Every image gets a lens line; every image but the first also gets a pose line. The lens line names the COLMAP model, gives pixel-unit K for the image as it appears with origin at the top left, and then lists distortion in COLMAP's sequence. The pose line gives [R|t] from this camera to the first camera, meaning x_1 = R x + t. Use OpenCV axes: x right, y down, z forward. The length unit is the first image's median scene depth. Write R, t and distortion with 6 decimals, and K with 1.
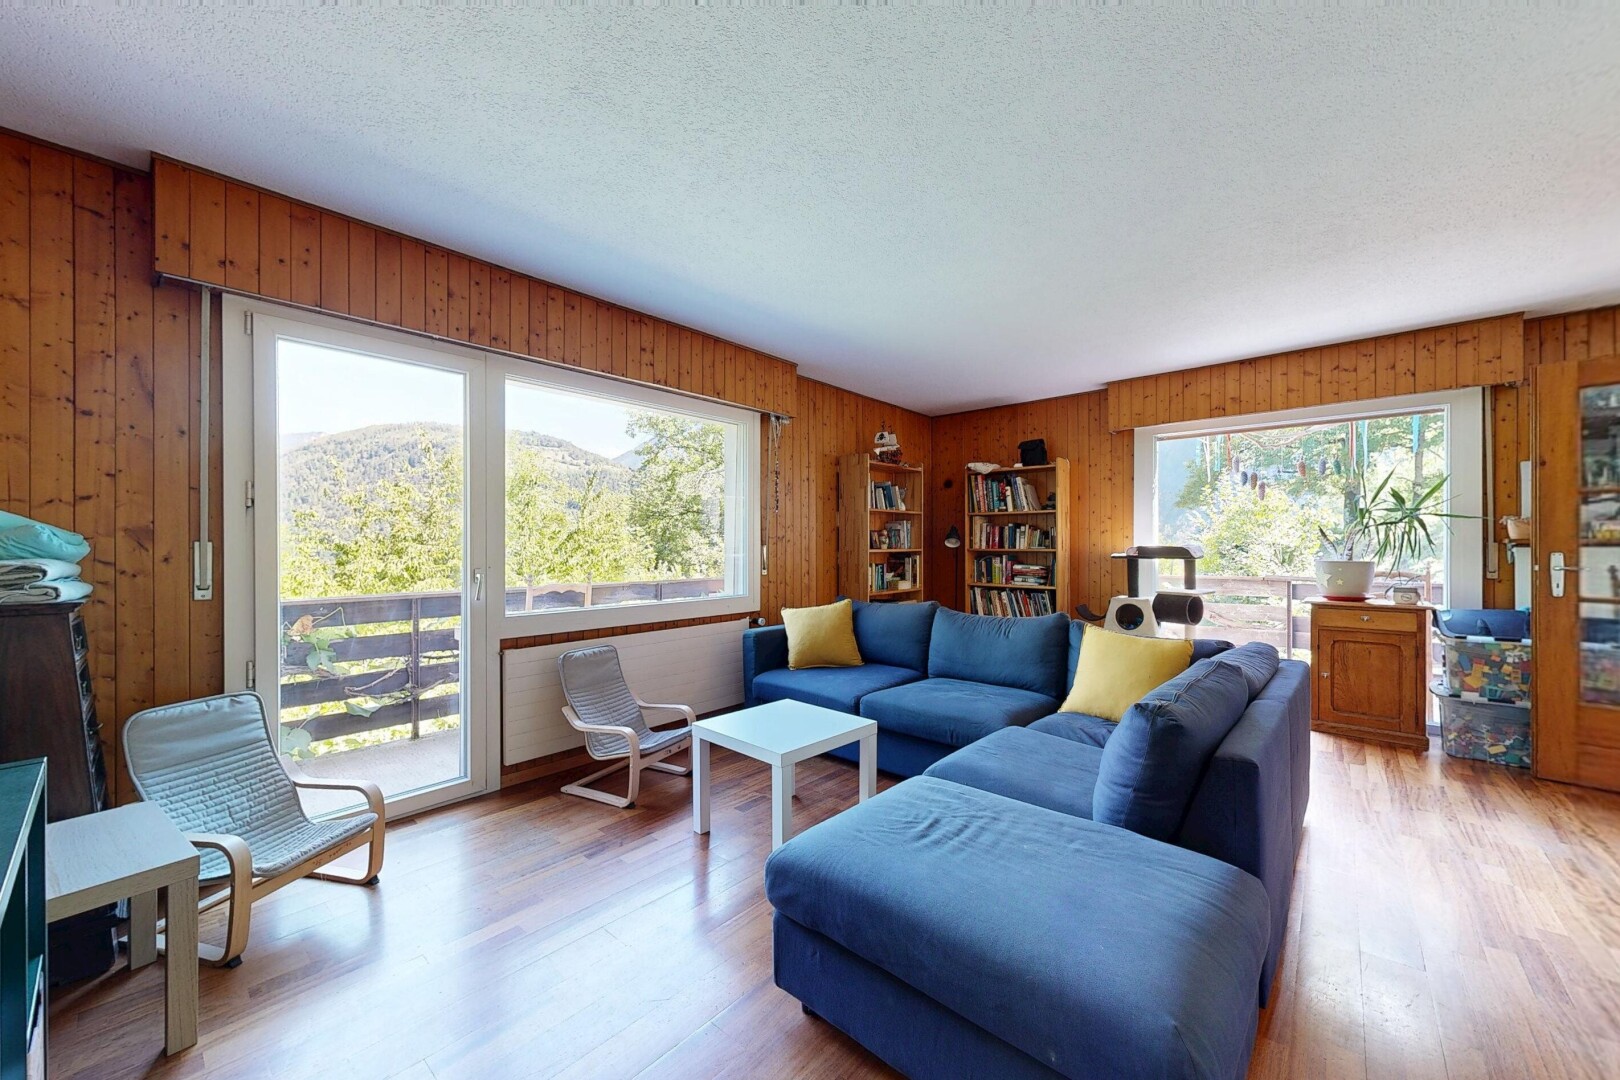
lens RADIAL K [[611.4, 0, 810.1], [0, 611.4, 541.8], [0, 0, 1]] dist [-0.000700, -0.000001]
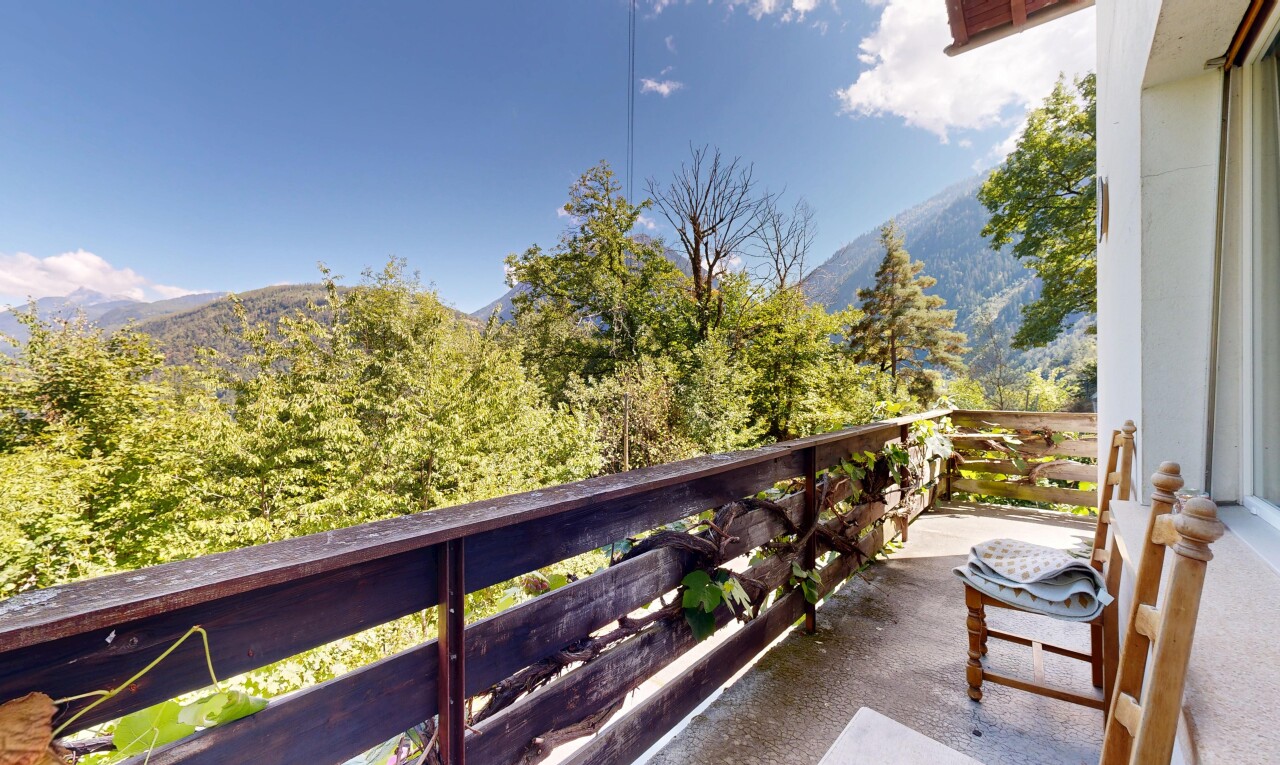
lens RADIAL K [[501.7, 0, 636.6], [0, 501.7, 384.7], [0, 0, 1]] dist [-0.000121, -0.000030]
pose [[0.999959, -0.001647, 0.008905, -0.141709], [0.001610, 0.999990, 0.004201, 0.004239], [-0.008912, -0.004186, 0.999952, 0.189926]]
